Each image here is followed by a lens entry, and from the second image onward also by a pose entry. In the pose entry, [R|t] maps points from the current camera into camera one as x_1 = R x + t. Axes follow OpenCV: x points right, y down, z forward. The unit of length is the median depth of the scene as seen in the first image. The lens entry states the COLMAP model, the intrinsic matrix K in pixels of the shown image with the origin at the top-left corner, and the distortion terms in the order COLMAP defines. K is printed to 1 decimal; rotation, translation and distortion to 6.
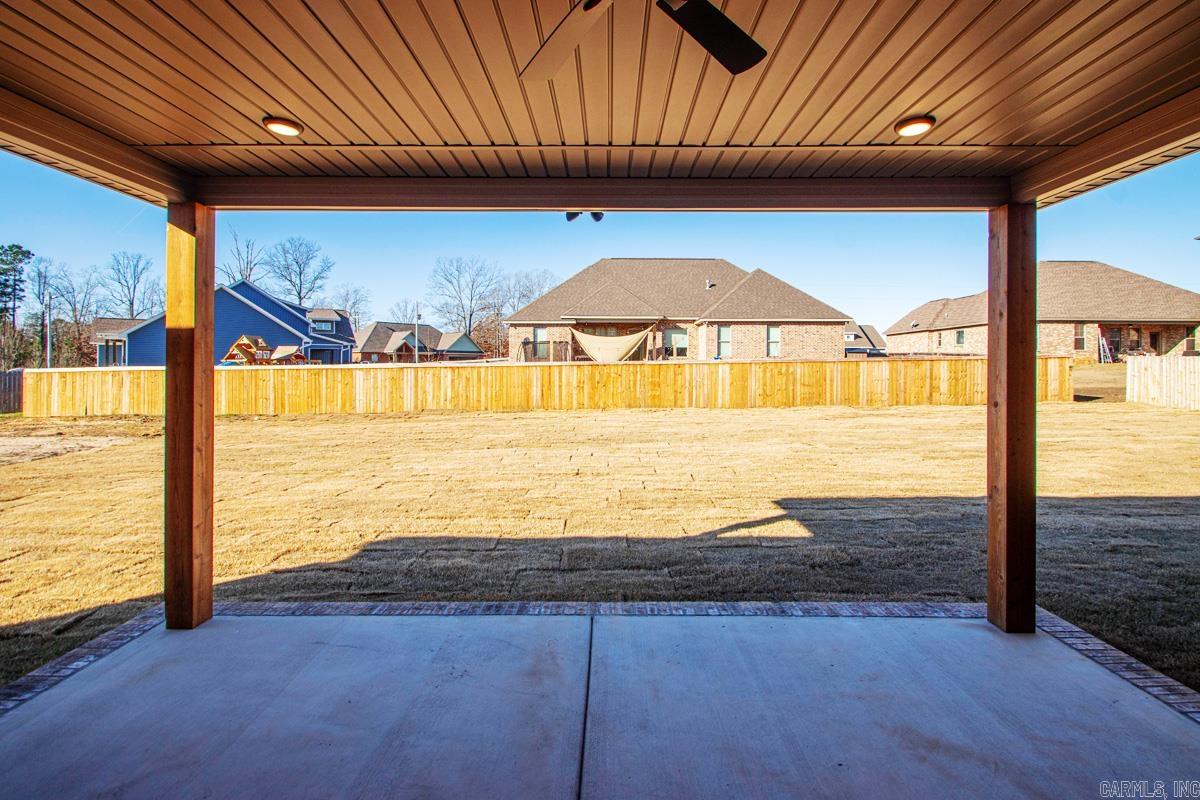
lens RADIAL K [[592.6, 0, 604.3], [0, 592.6, 363.7], [0, 0, 1]] dist [-0.003452, -0.000763]
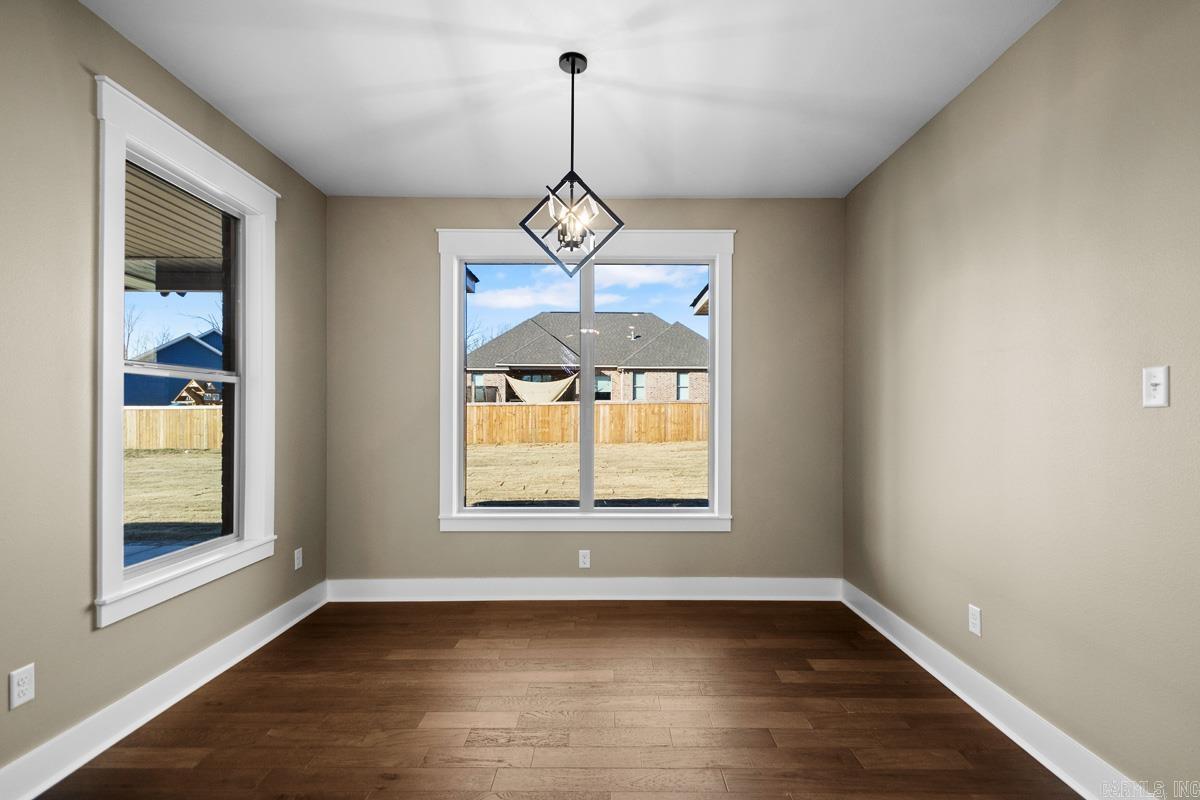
lens RADIAL K [[557.1, 0, 607.8], [0, 557.1, 407.8], [0, 0, 1]] dist [0.008466, -0.000326]
pose [[0.999942, 0.001190, 0.010713, 0.195819], [-0.001154, 0.999994, -0.003347, 0.009572], [-0.010717, 0.003335, 0.999937, -0.086705]]
